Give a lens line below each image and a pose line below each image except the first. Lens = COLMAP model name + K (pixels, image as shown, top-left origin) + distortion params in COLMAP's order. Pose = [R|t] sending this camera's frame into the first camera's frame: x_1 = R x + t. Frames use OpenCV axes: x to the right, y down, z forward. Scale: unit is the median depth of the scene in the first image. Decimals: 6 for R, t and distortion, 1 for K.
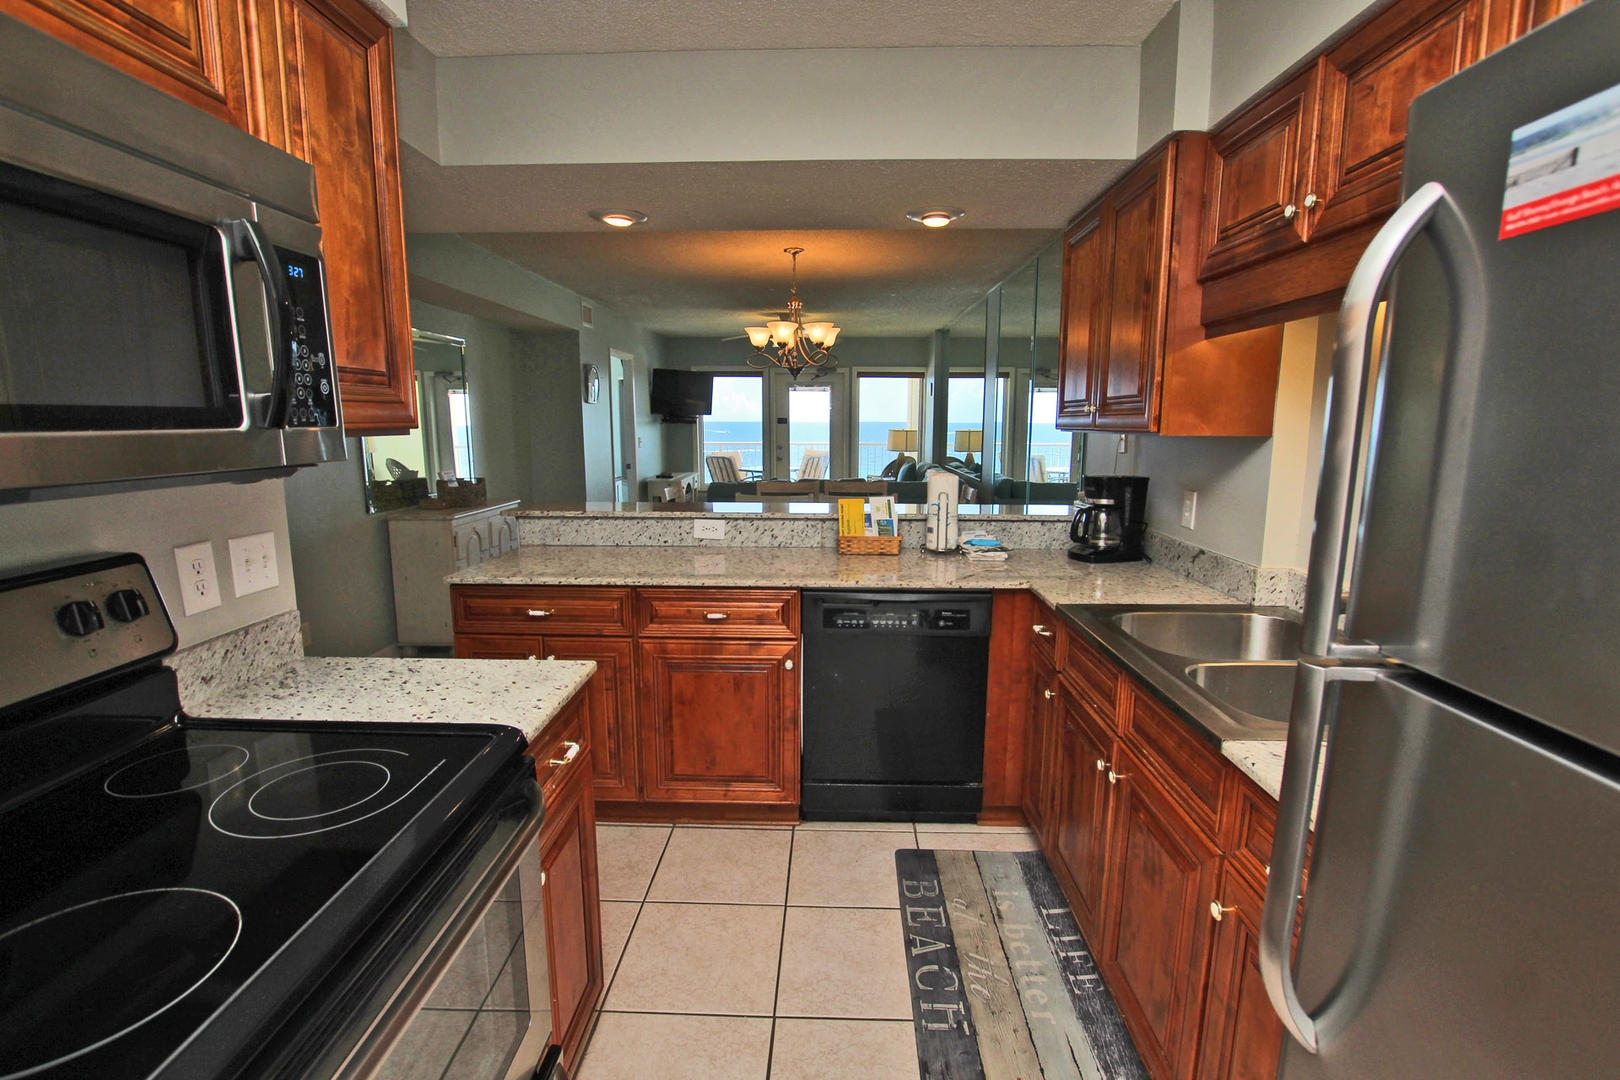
lens RADIAL K [[758.0, 0, 812.5], [0, 758.0, 541.2], [0, 0, 1]] dist [-0.029486, 0.001715]
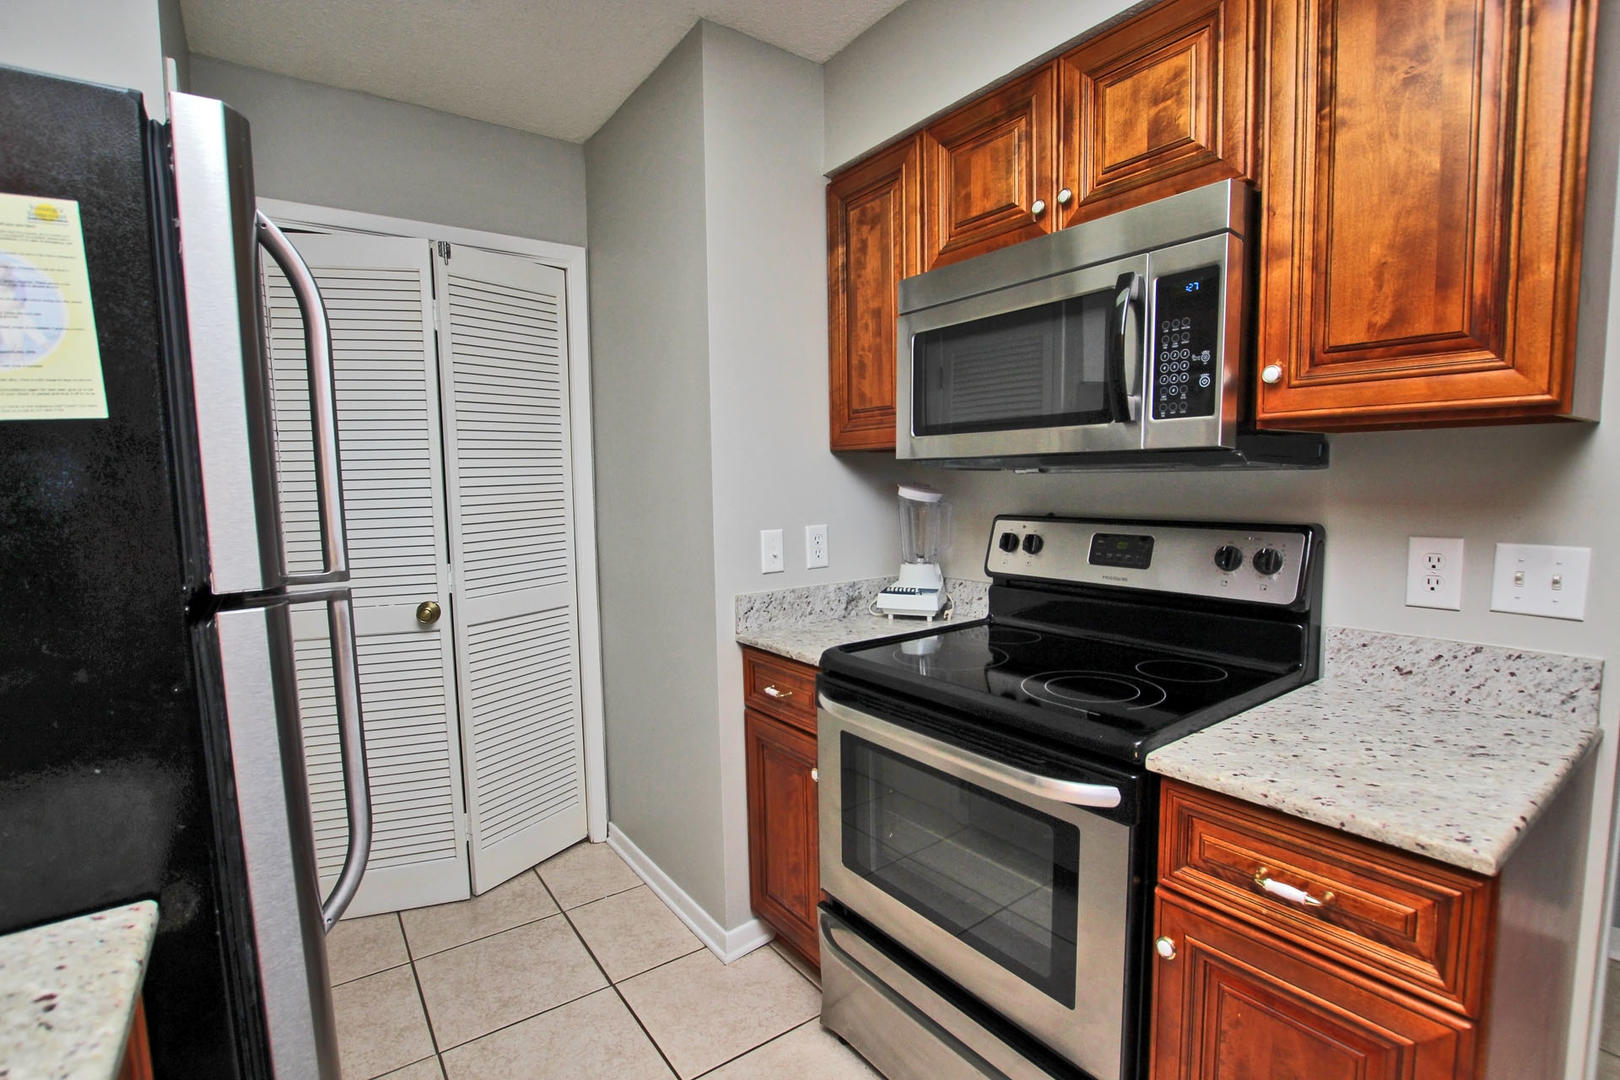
lens RADIAL K [[748.8, 0, 813.6], [0, 748.8, 545.5], [0, 0, 1]] dist [-0.019227, 0.000655]
pose [[-0.793553, 0.068414, -0.604644, 0.060231], [-0.081897, 0.972611, 0.217533, -0.019262], [0.602965, 0.222142, -0.766215, 0.186299]]
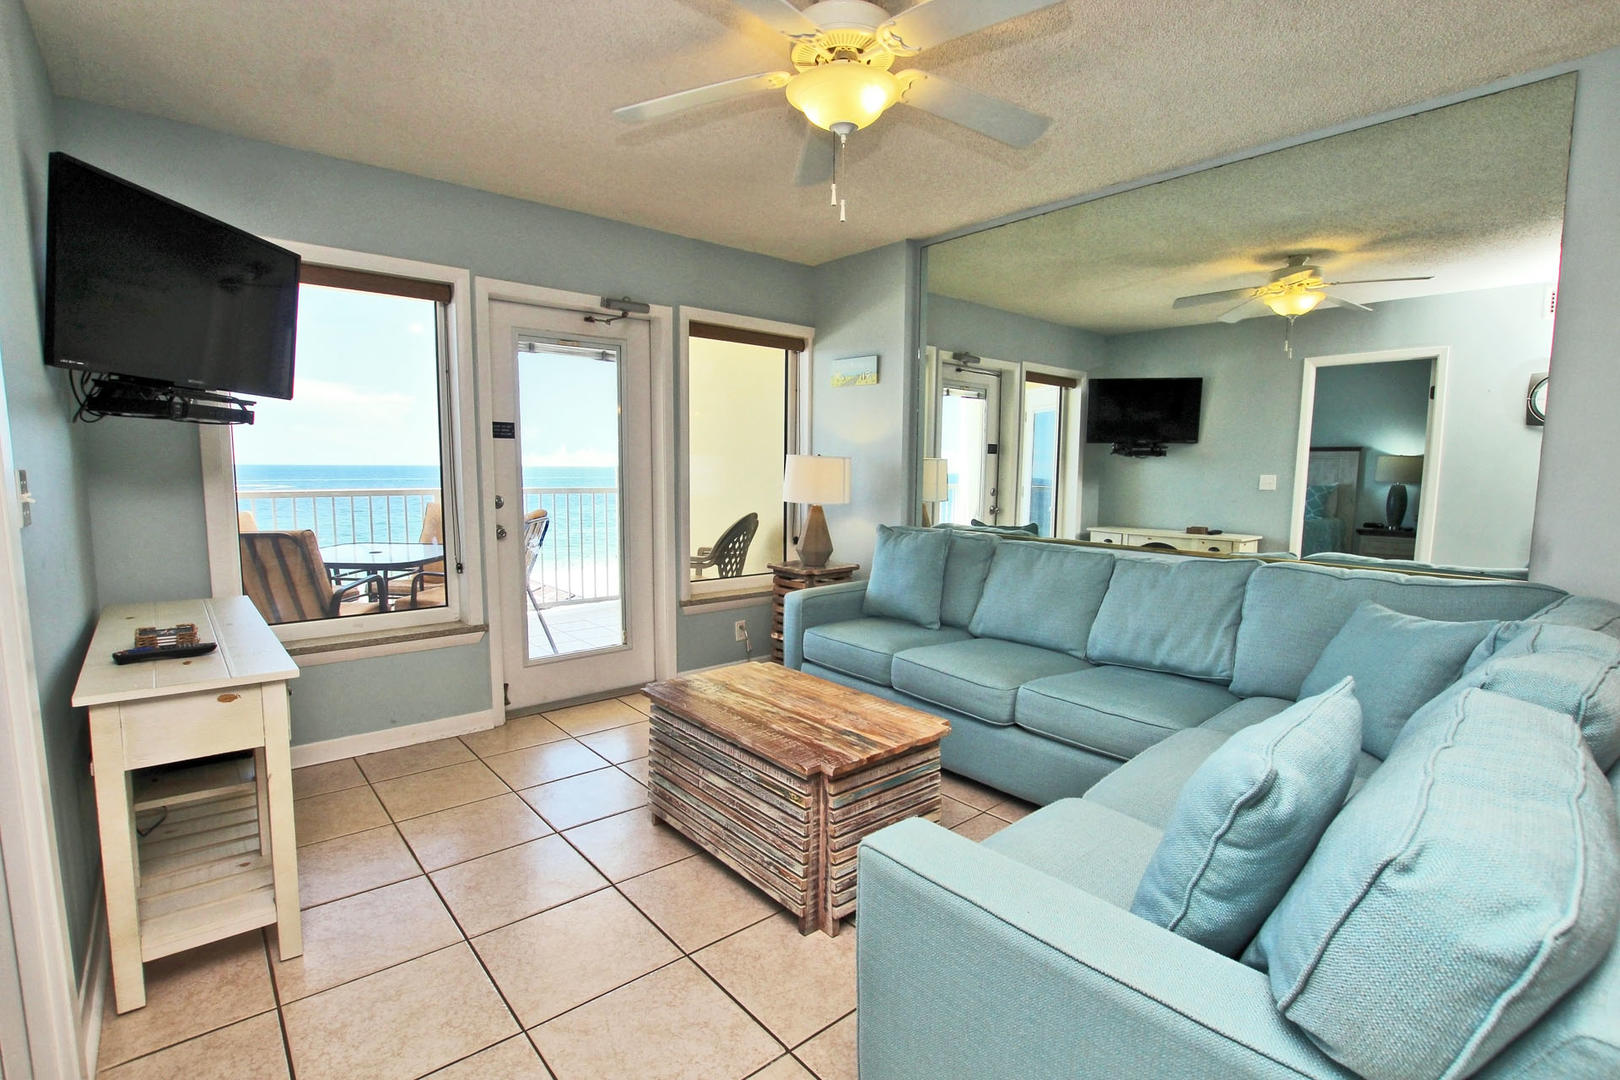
lens RADIAL K [[758.0, 0, 812.5], [0, 758.0, 541.2], [0, 0, 1]] dist [-0.029486, 0.001715]
pose [[0.731728, -0.066052, 0.678389, -0.273508], [0.098634, 0.995078, -0.009503, -0.131090], [-0.674423, 0.073866, 0.734641, 0.956262]]
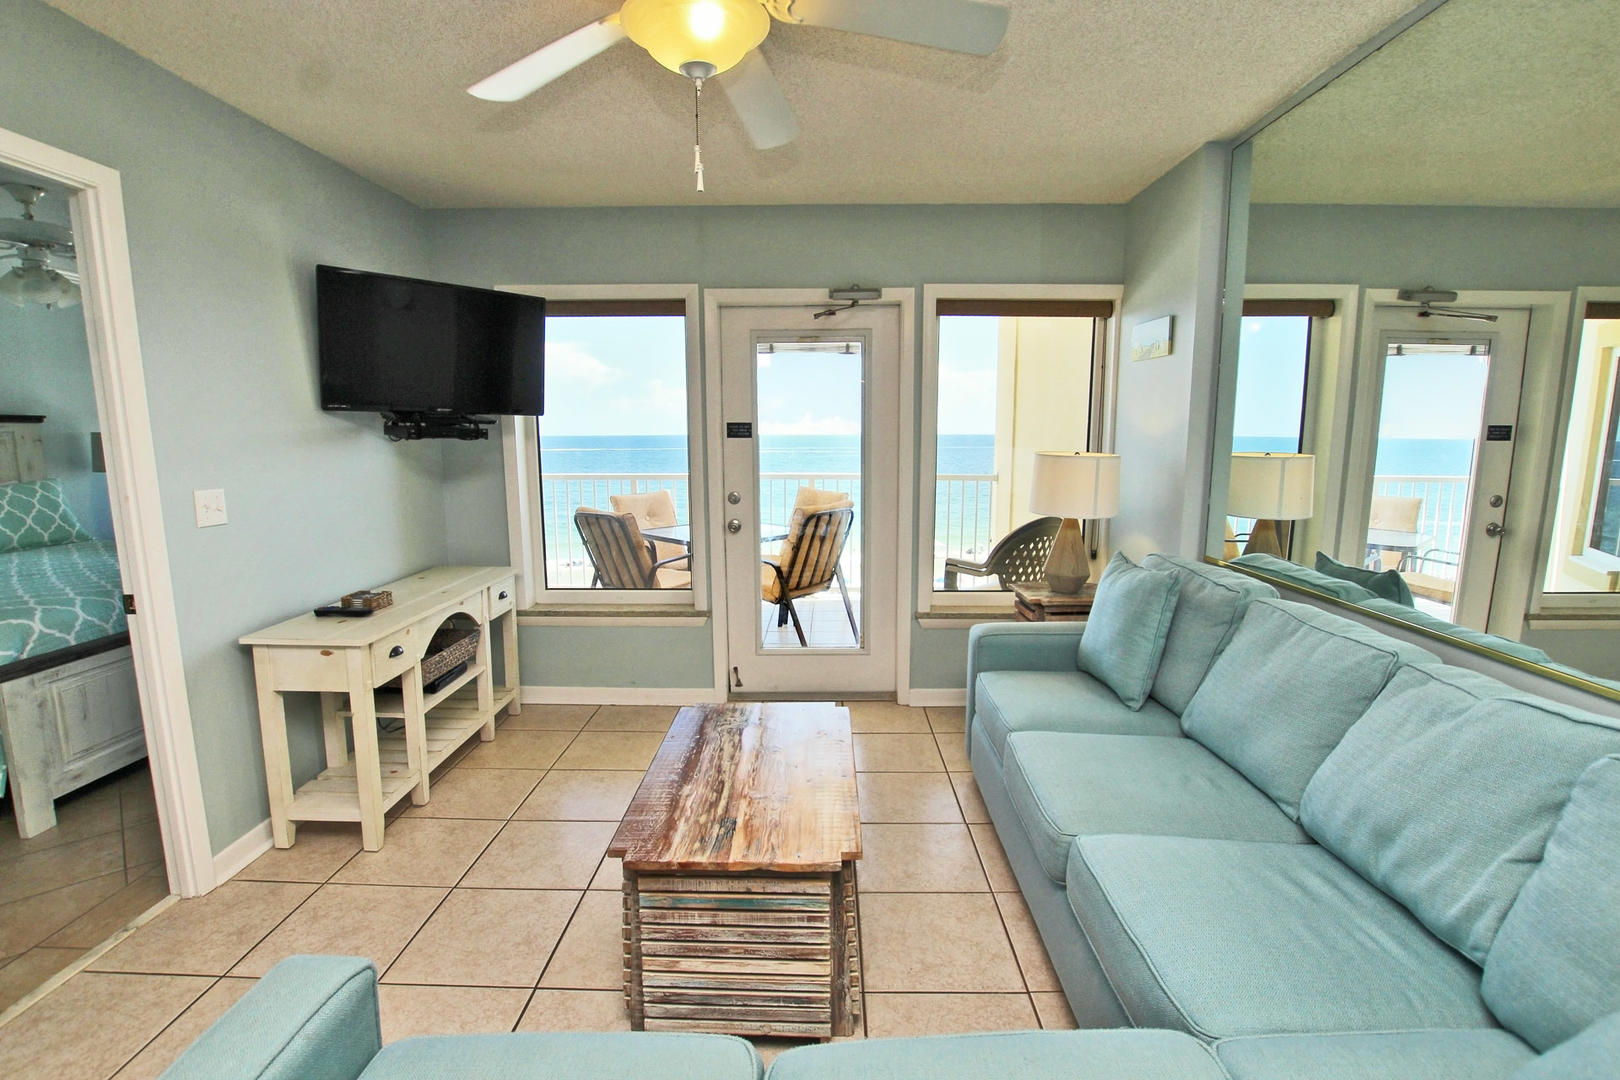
lens RADIAL K [[758.0, 0, 812.5], [0, 758.0, 541.2], [0, 0, 1]] dist [-0.029486, 0.001715]
pose [[0.999781, -0.009280, 0.018782, -0.015833], [0.009457, 0.999911, -0.009384, -0.147788], [-0.018693, 0.009560, 0.999780, 0.922468]]
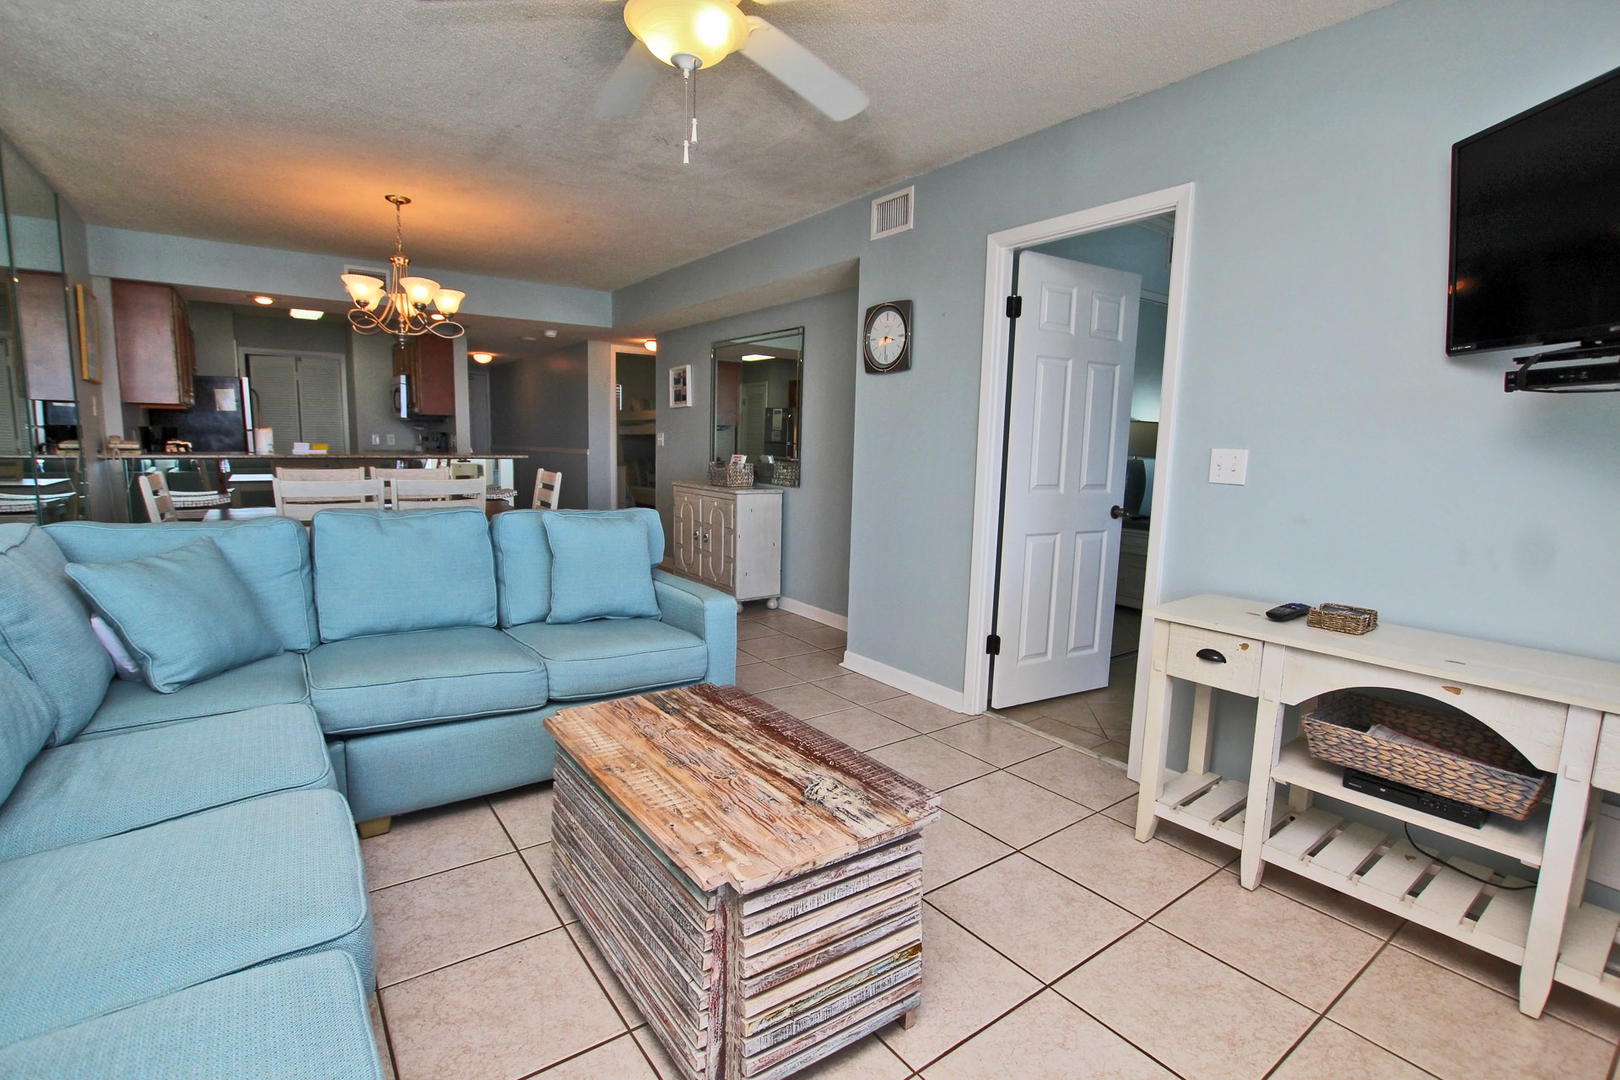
lens RADIAL K [[748.8, 0, 813.6], [0, 748.8, 545.5], [0, 0, 1]] dist [-0.019227, 0.000655]
pose [[-0.781774, 0.062833, -0.620388, 0.100449], [-0.123090, 0.959784, 0.252317, -0.200712], [0.611292, 0.273618, -0.742600, 1.444970]]
